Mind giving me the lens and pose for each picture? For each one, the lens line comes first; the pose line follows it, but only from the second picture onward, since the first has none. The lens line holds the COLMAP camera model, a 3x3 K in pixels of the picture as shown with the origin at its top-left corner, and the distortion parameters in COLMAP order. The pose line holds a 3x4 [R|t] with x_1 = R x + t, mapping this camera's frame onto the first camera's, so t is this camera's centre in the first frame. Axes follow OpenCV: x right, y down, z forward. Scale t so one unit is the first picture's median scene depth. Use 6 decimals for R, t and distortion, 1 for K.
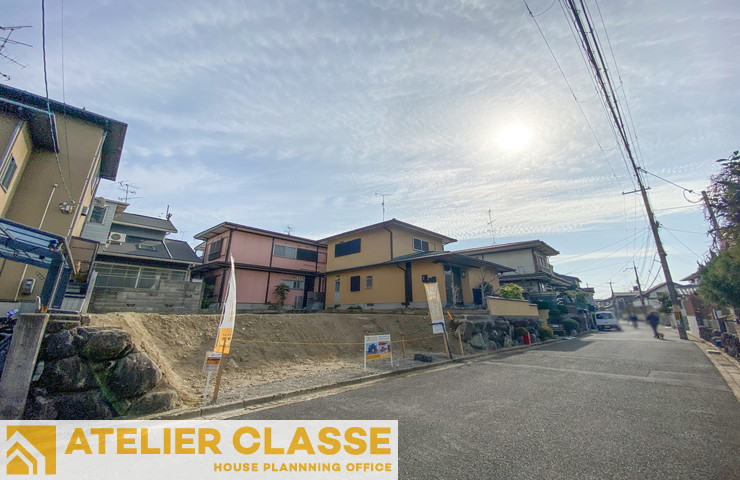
lens RADIAL K [[293.3, 0, 370.0], [0, 293.3, 214.8], [0, 0, 1]] dist [0.037482, -0.027472]
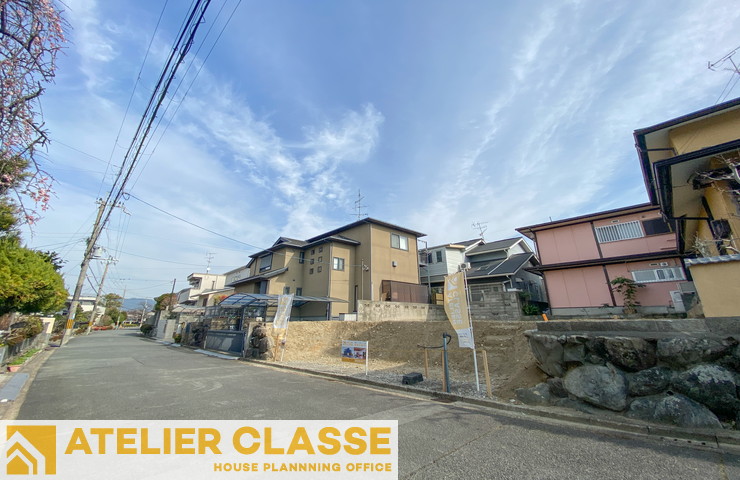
lens RADIAL K [[293.3, 0, 370.0], [0, 293.3, 214.8], [0, 0, 1]] dist [0.037482, -0.027472]
pose [[0.005431, -0.344036, -0.938941, 0.538791], [0.324754, 0.888667, -0.323737, 0.166132], [0.945783, -0.303167, 0.116553, 0.483656]]
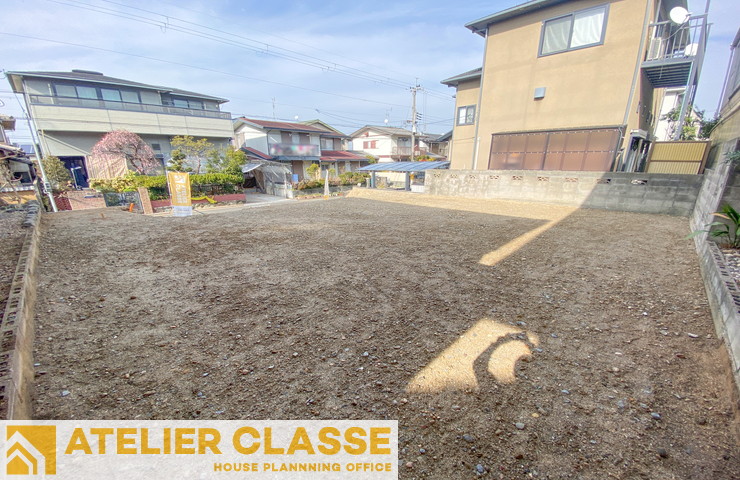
lens RADIAL K [[297.1, 0, 369.6], [0, 297.1, 267.2], [0, 0, 1]] dist [0.028590, -0.022760]
pose [[-0.999847, 0.005335, -0.016633, -0.275922], [0.005027, 0.999816, 0.018501, 0.338176], [0.016729, 0.018415, -0.999690, 1.276204]]
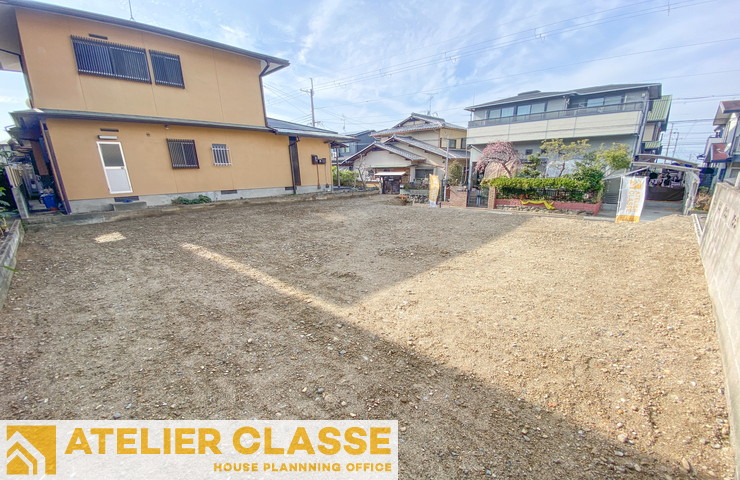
lens RADIAL K [[297.1, 0, 369.6], [0, 297.1, 267.2], [0, 0, 1]] dist [0.028590, -0.022760]
pose [[-0.027825, -0.314976, 0.948692, -0.743585], [-0.304064, 0.906754, 0.292134, 0.190281], [-0.952245, -0.280334, -0.121003, 0.825712]]
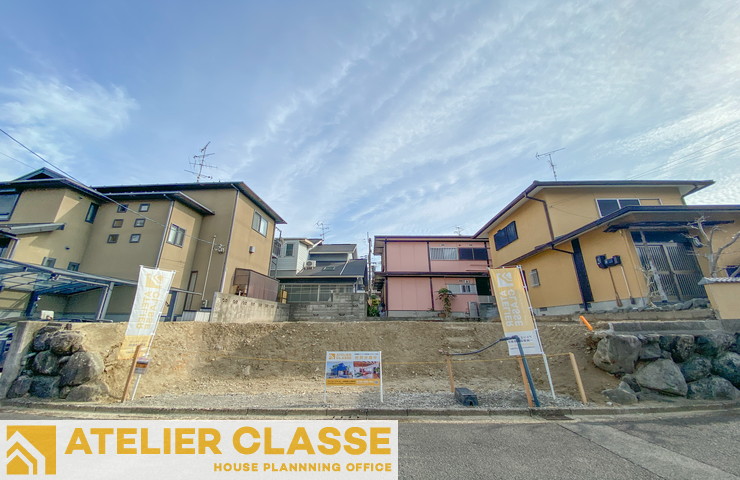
lens RADIAL K [[293.3, 0, 370.0], [0, 293.3, 214.8], [0, 0, 1]] dist [0.037482, -0.027472]
pose [[0.691722, -0.251717, -0.676875, 0.278760], [0.234319, 0.964808, -0.119335, 0.084417], [0.683092, -0.076058, 0.726361, 0.243837]]
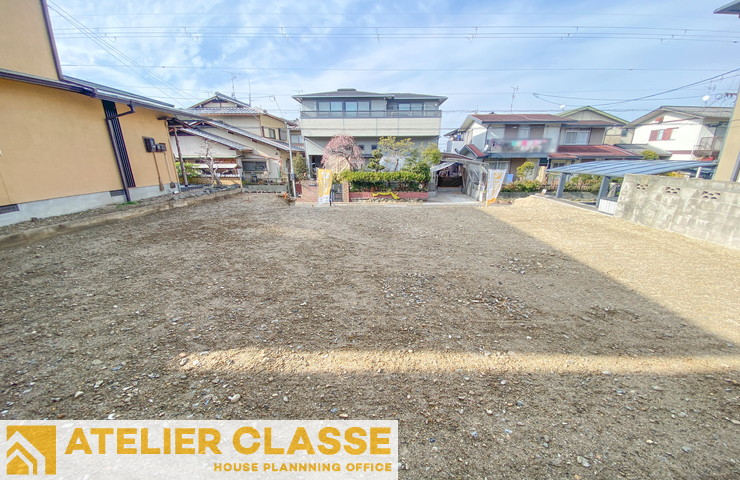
lens RADIAL K [[297.1, 0, 369.6], [0, 297.1, 267.2], [0, 0, 1]] dist [0.028590, -0.022760]
pose [[-0.672284, -0.254582, 0.695142, -0.529596], [-0.237316, 0.963566, 0.123375, 0.260746], [-0.701224, -0.082025, -0.708206, 1.046542]]
